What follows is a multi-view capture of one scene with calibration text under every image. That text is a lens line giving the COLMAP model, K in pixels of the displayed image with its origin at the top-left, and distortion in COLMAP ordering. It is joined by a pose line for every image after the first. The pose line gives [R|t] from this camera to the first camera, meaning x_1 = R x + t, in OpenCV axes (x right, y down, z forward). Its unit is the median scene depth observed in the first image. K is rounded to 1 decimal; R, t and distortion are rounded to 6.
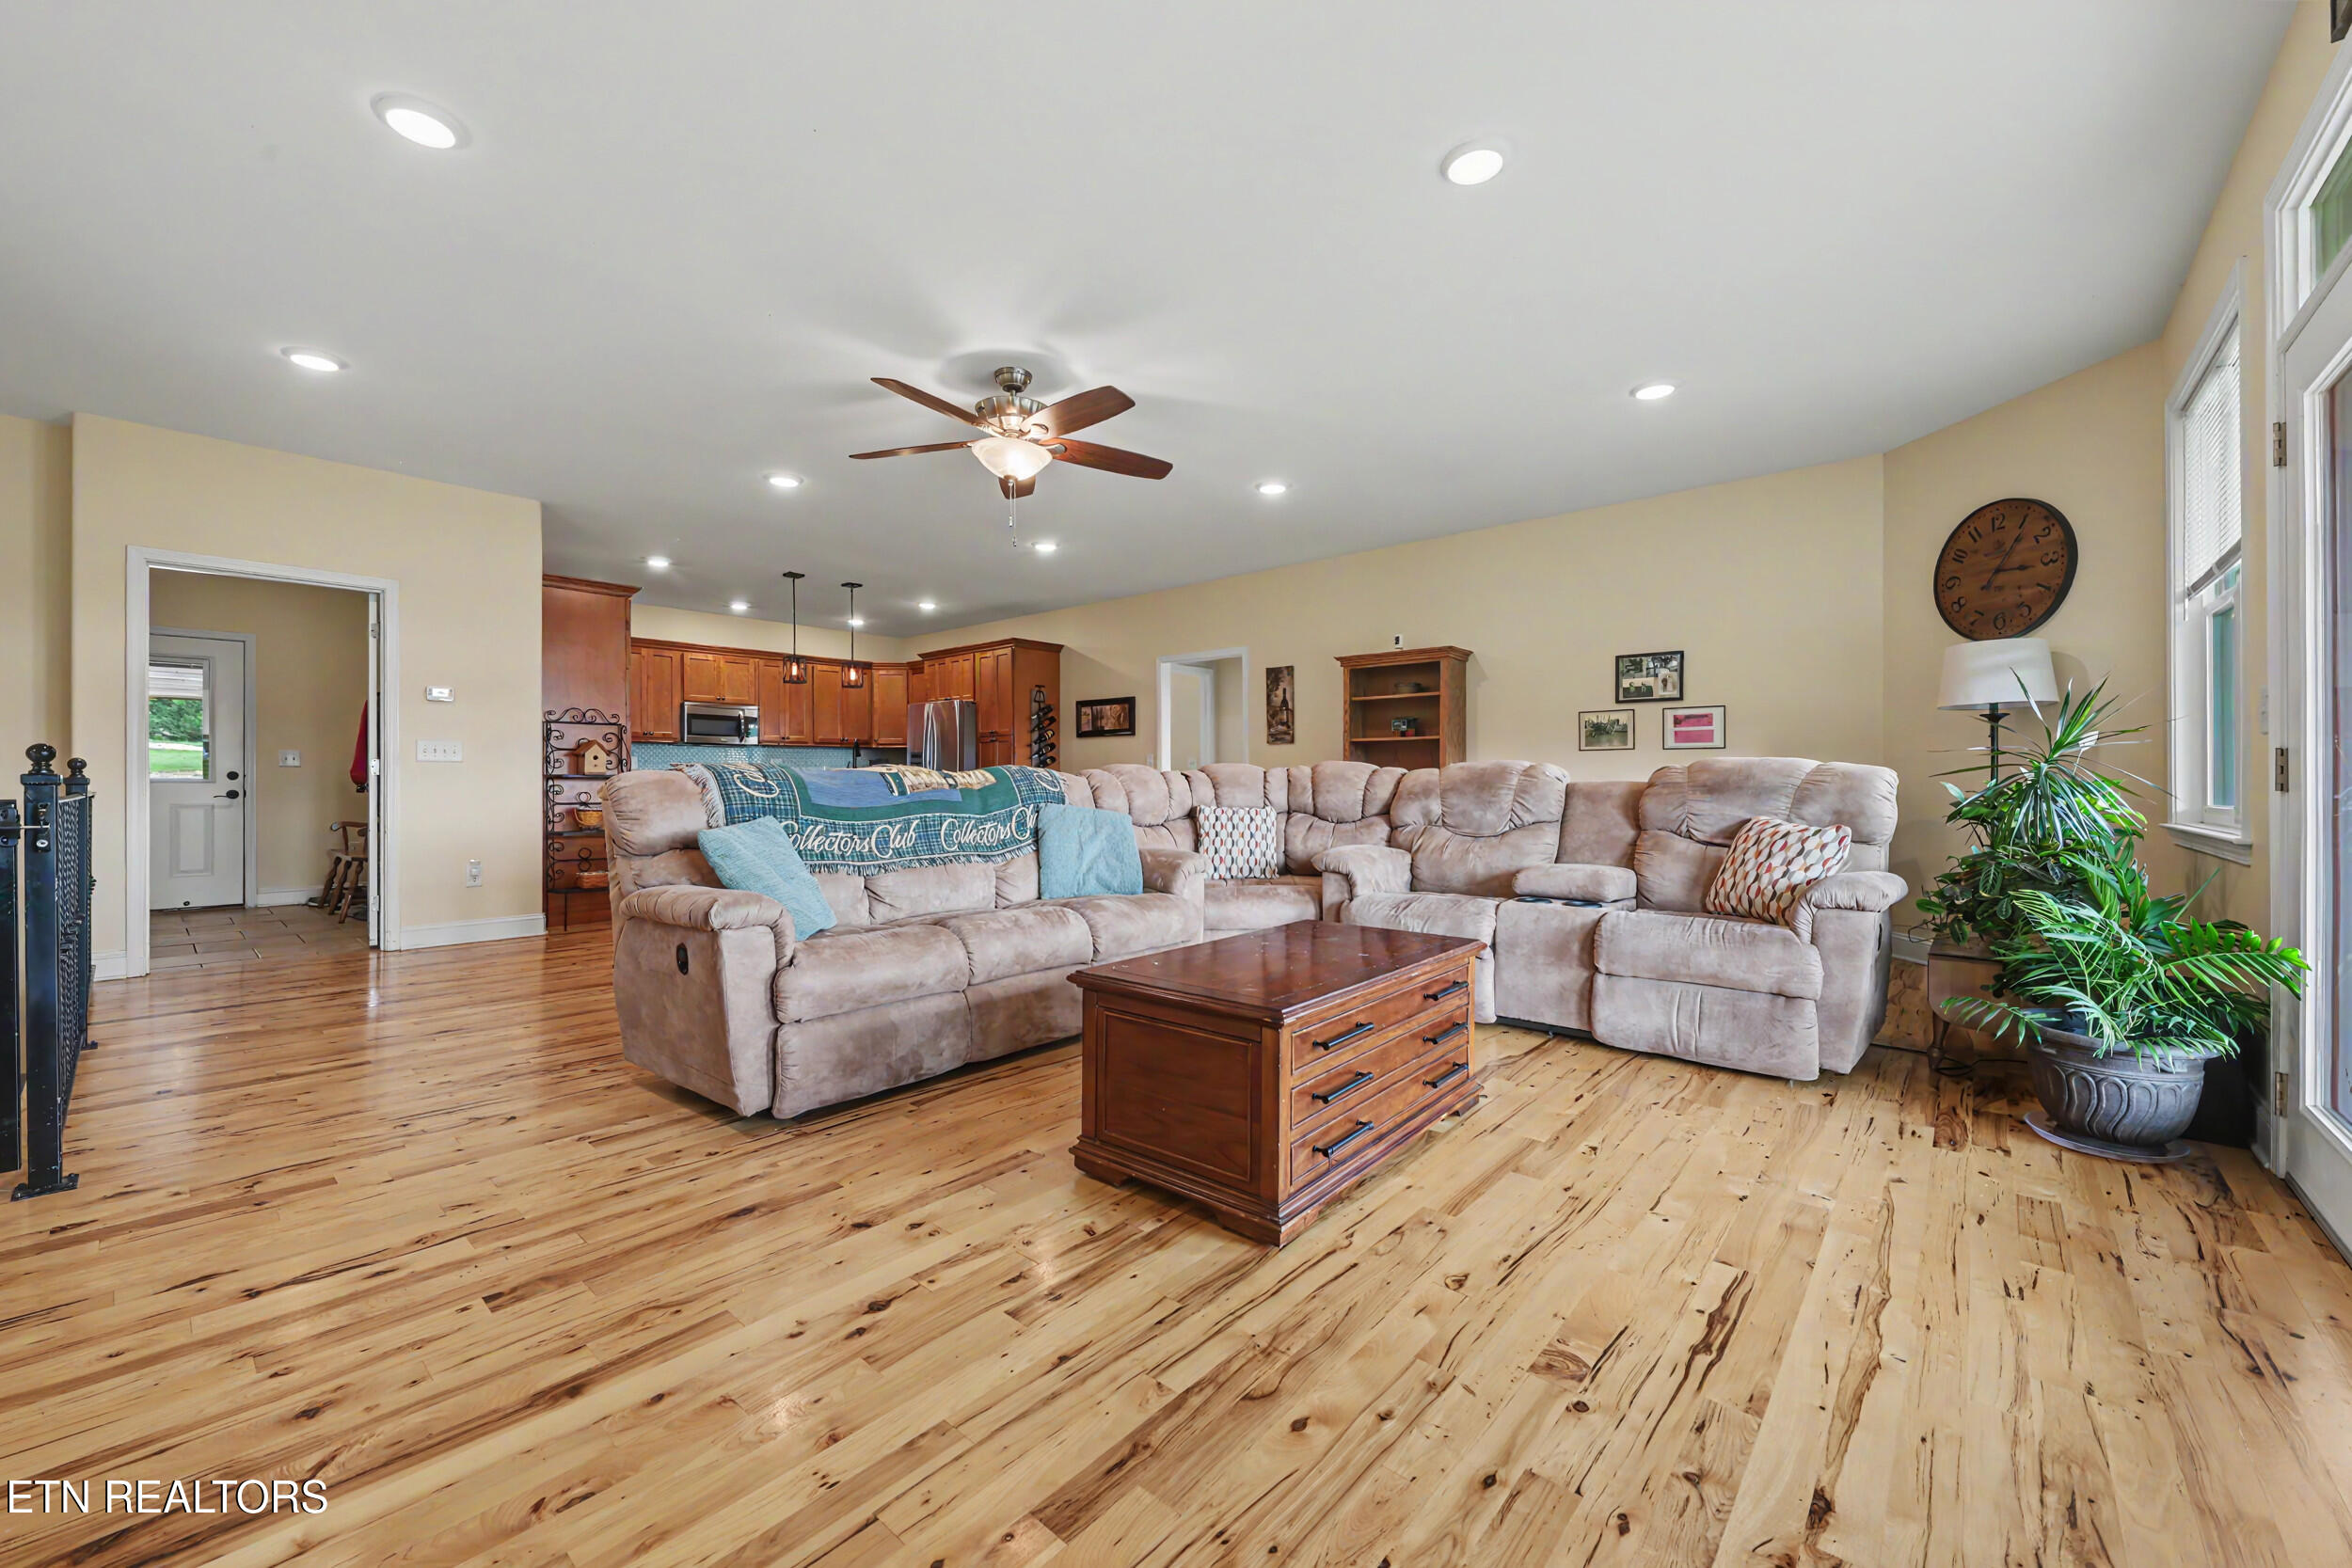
lens RADIAL K [[918.4, 0, 1155.8], [0, 918.4, 781.0], [0, 0, 1]] dist [0.006373, -0.003213]
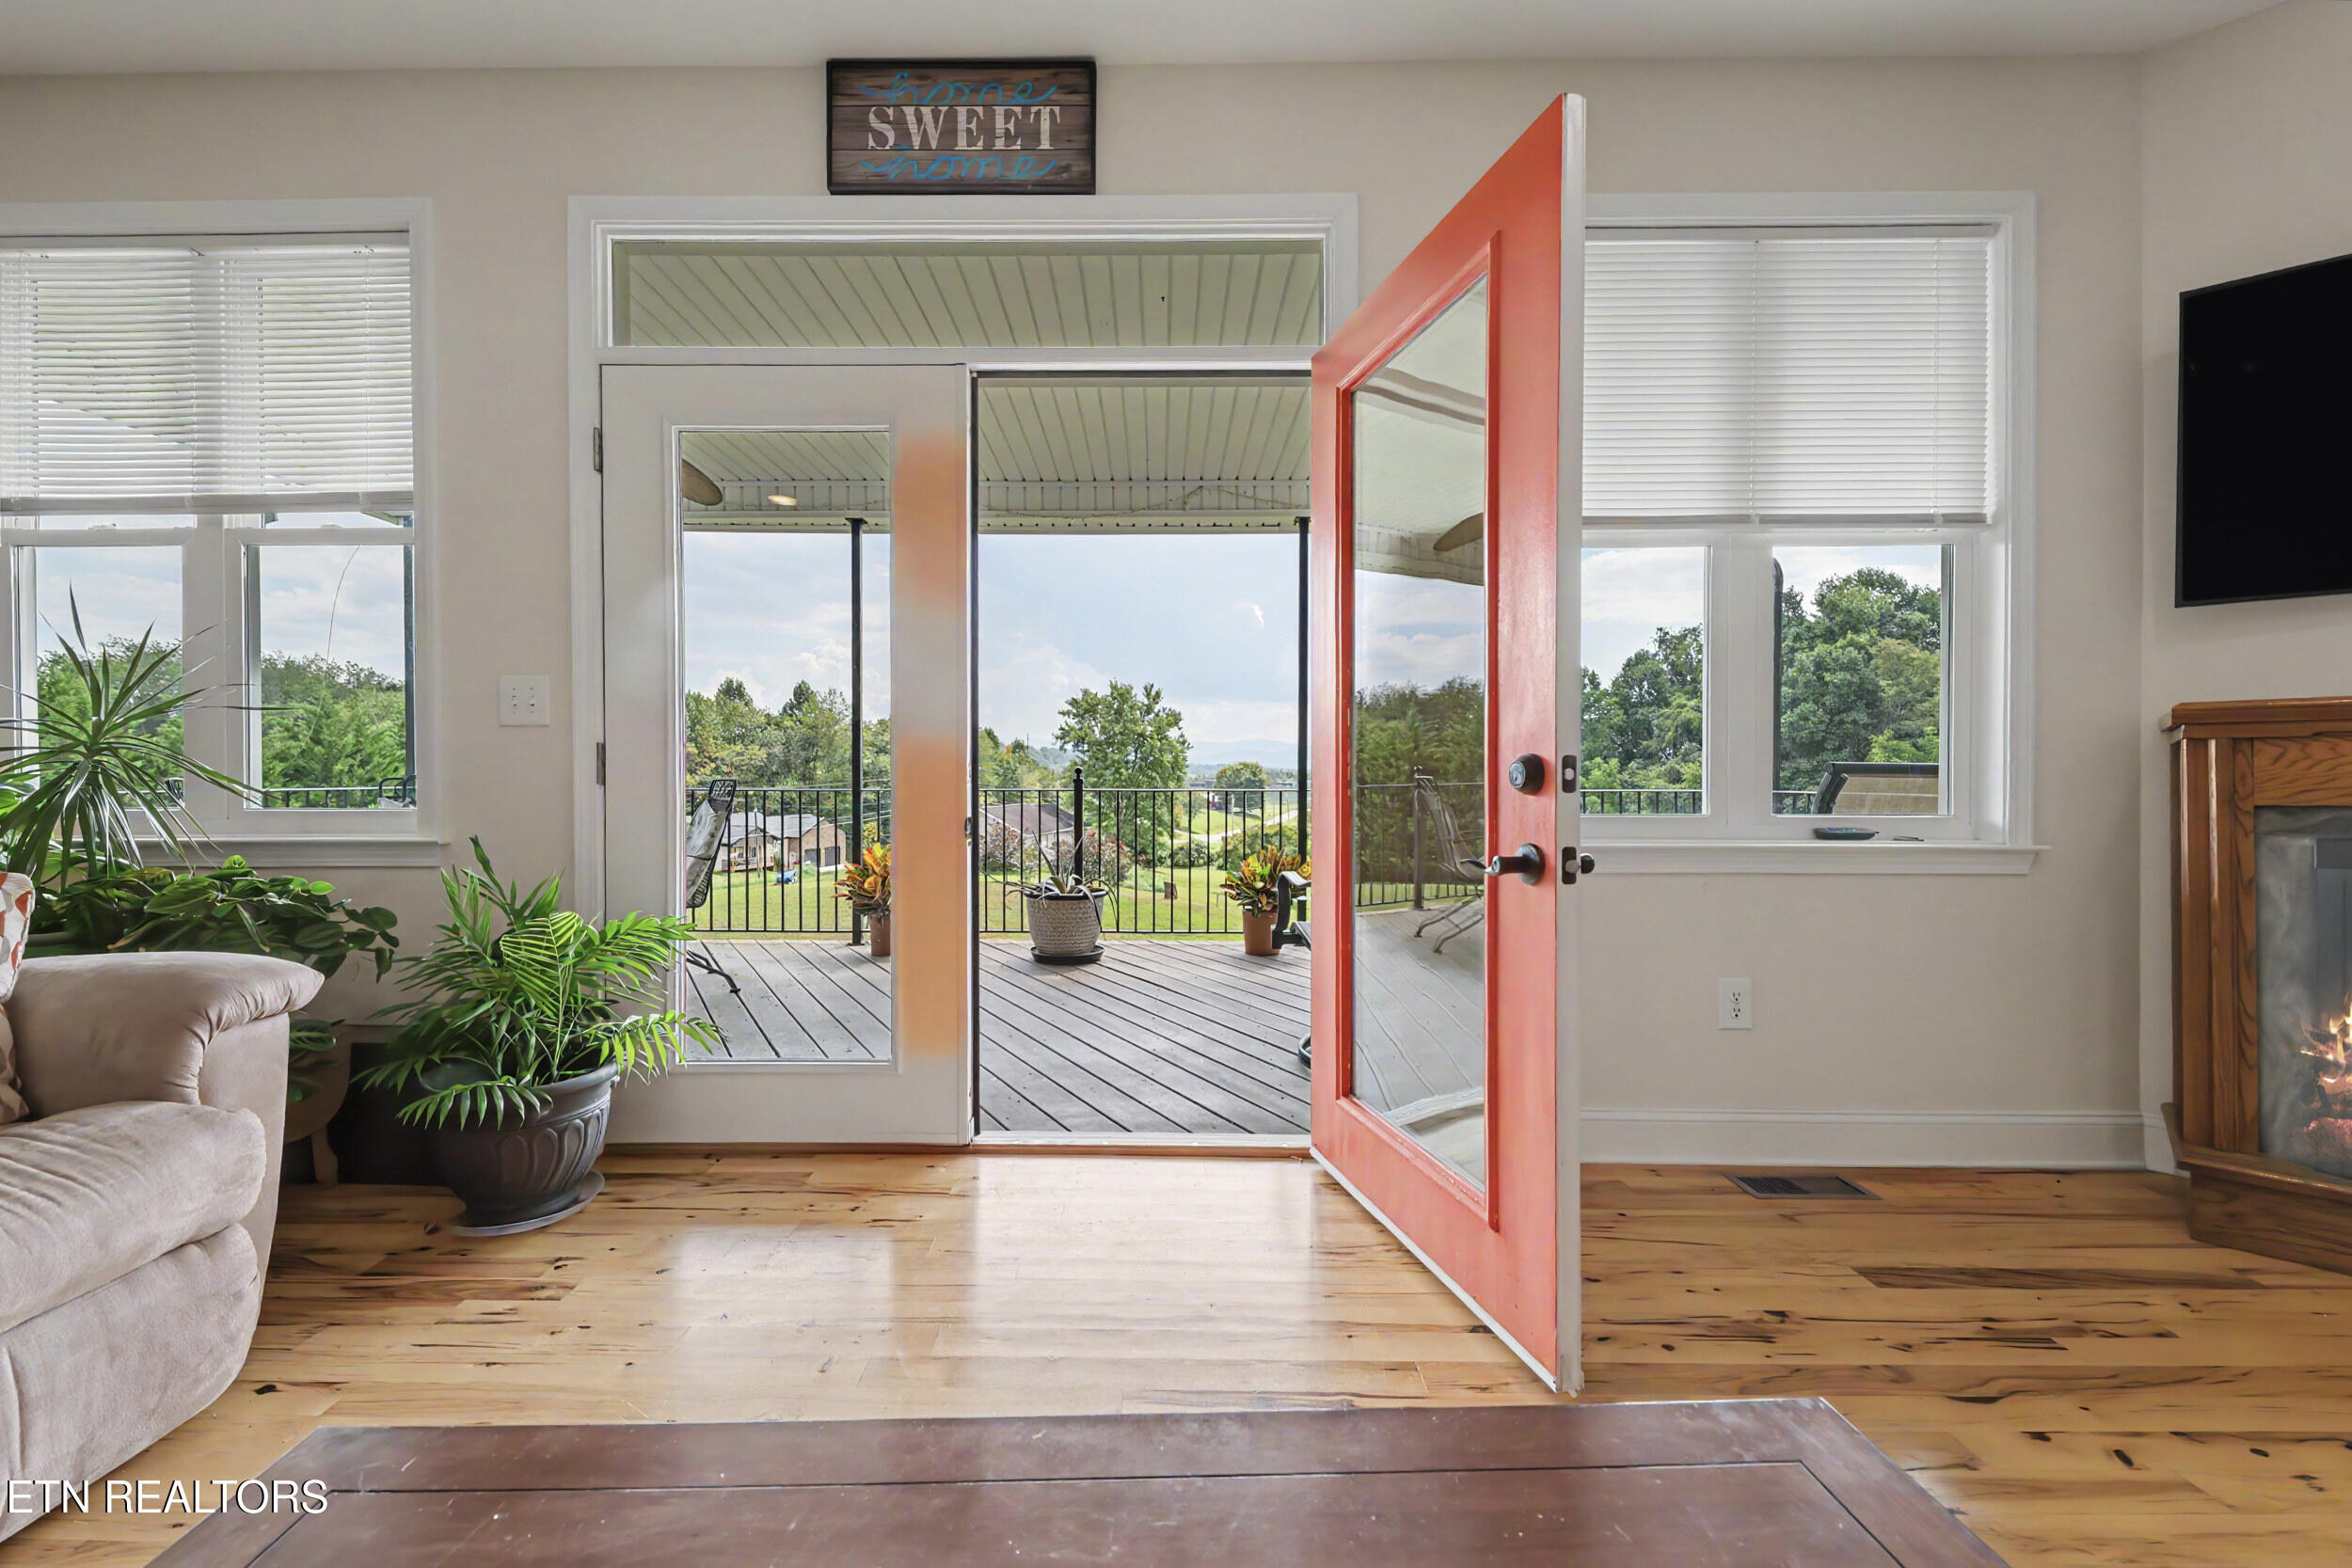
lens RADIAL K [[918.4, 0, 1149.0], [0, 918.4, 776.9], [0, 0, 1]] dist [0.006373, -0.003213]
pose [[-0.657207, -0.002427, 0.753706, 0.011734], [0.000190, 0.999994, 0.003385, -0.000039], [-0.753710, 0.002368, -0.657203, 0.454784]]
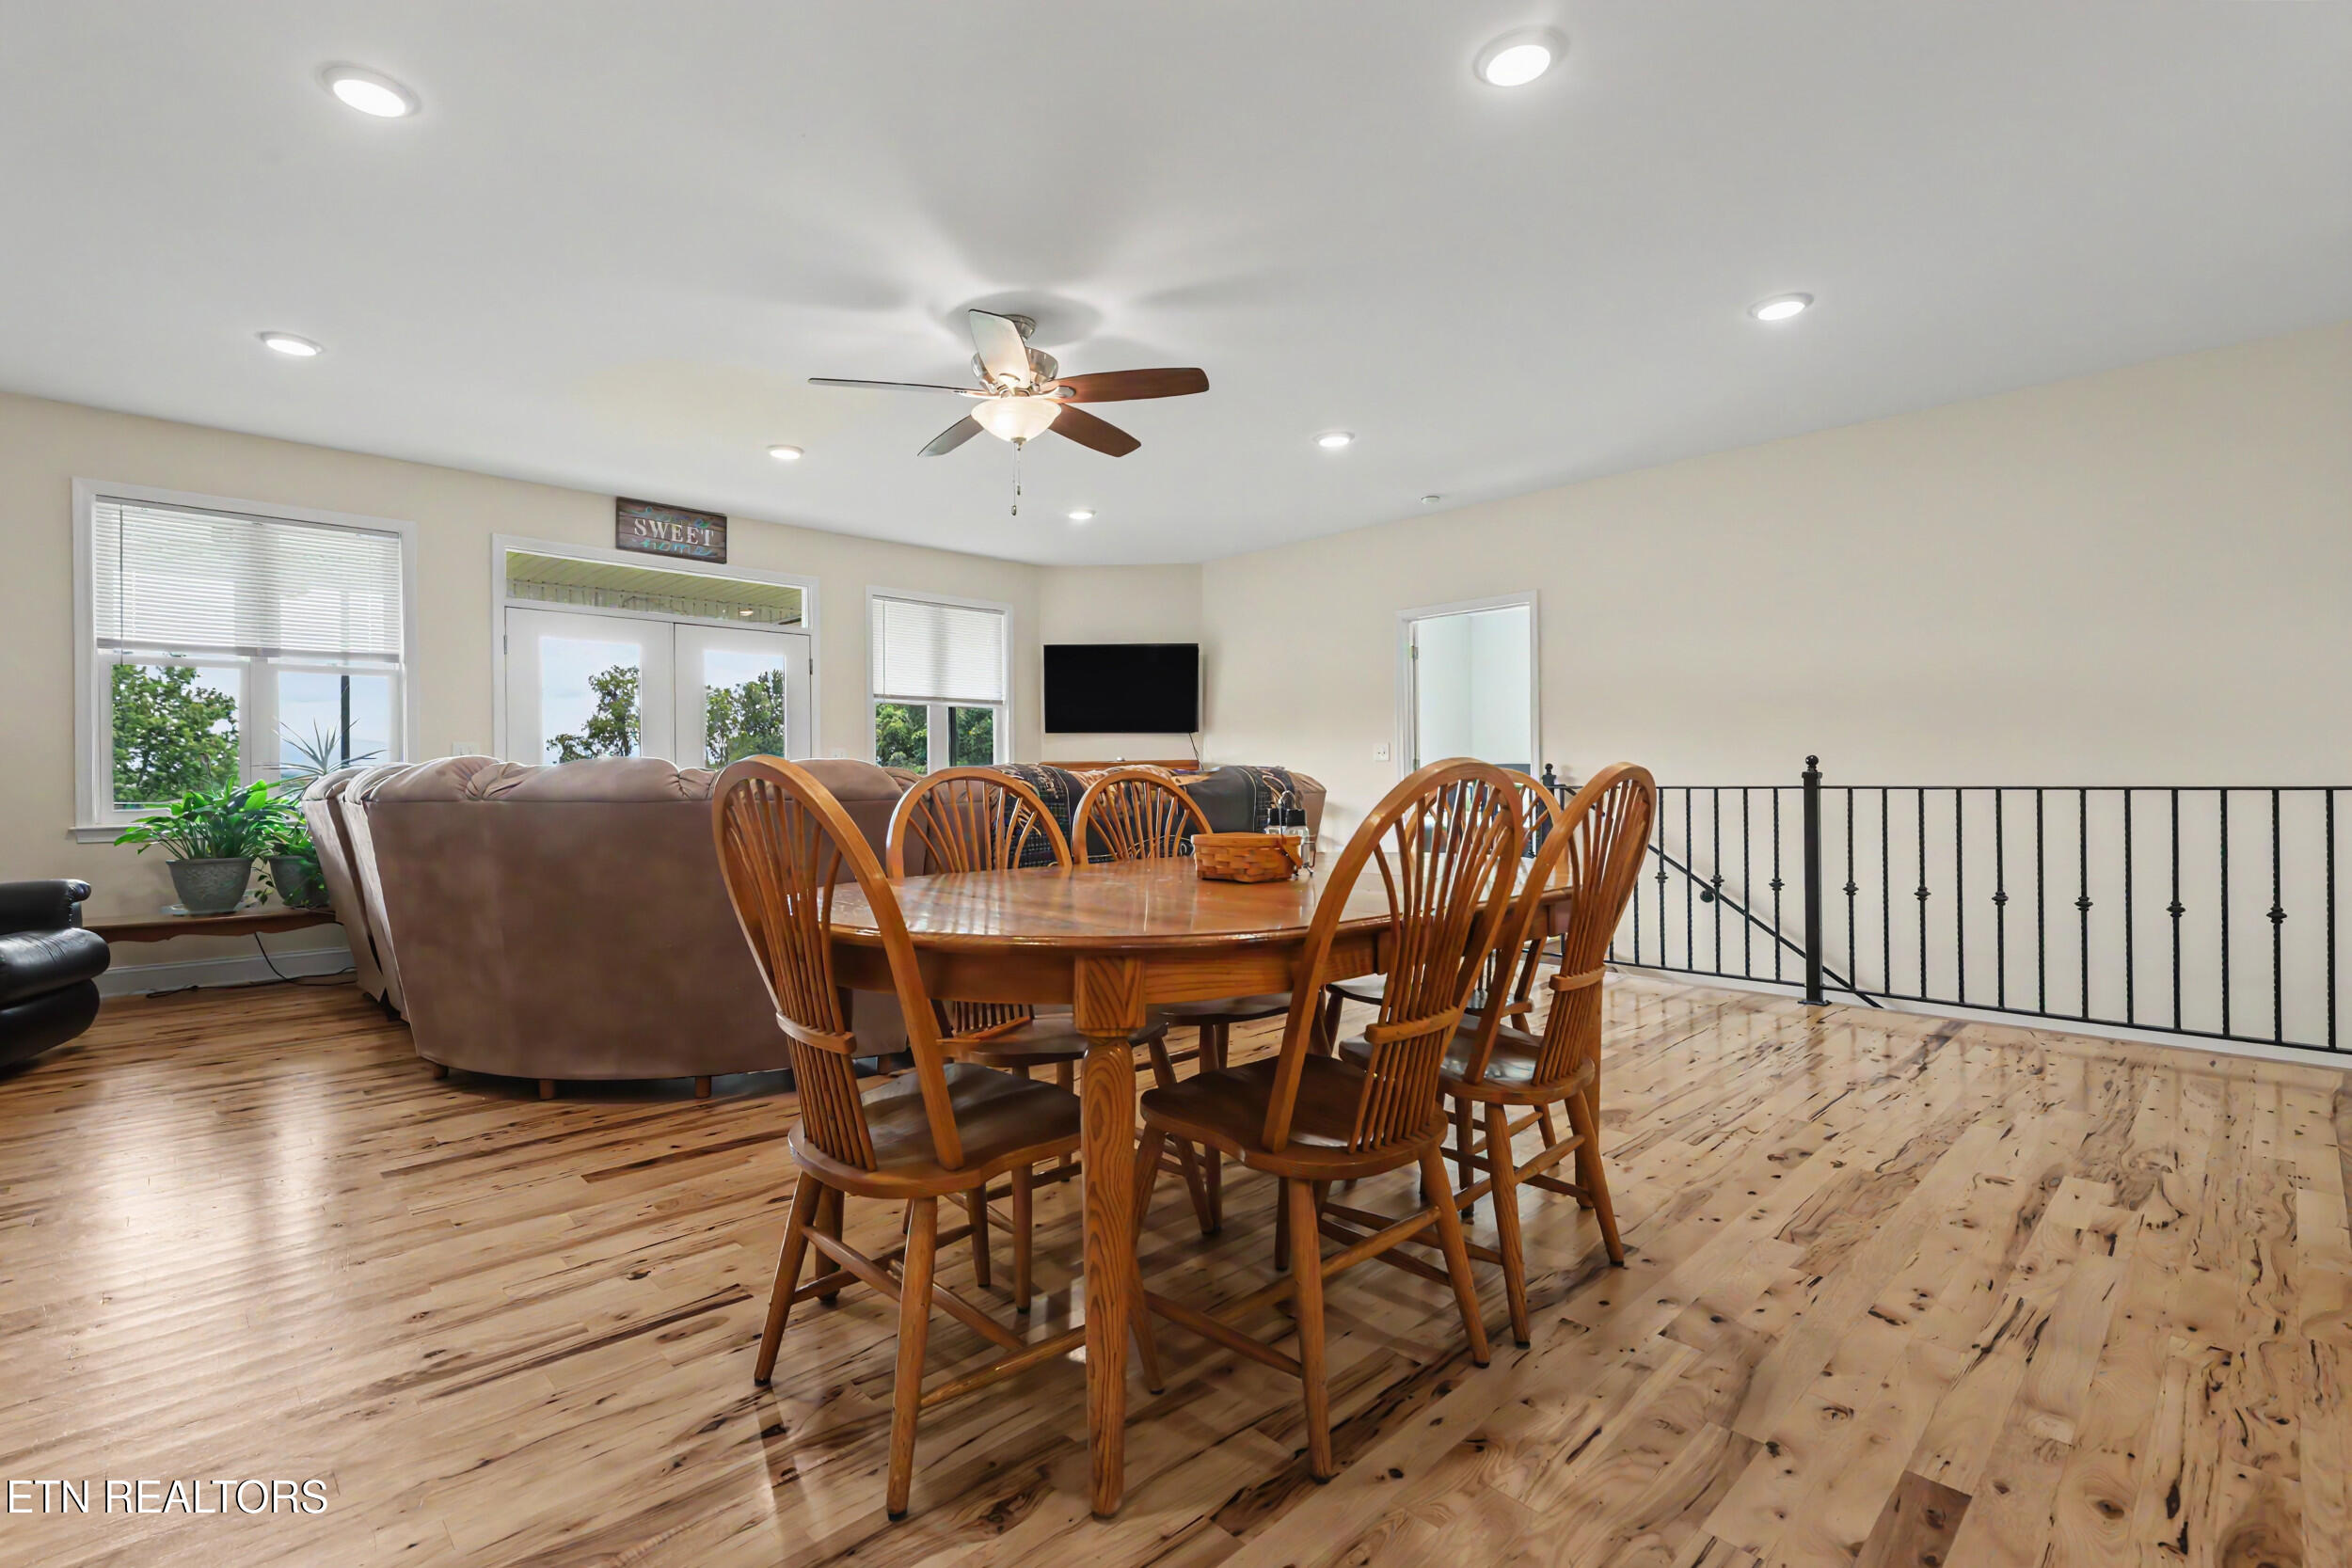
lens RADIAL K [[1060.6, 0, 1150.9], [0, 1060.6, 770.6], [0, 0, 1]] dist [0.015814, -0.000636]
pose [[-0.996278, 0.009938, 0.085622, -0.248244], [0.009271, 0.999924, -0.008181, -0.001276], [-0.085697, -0.007357, -0.996294, 1.347046]]
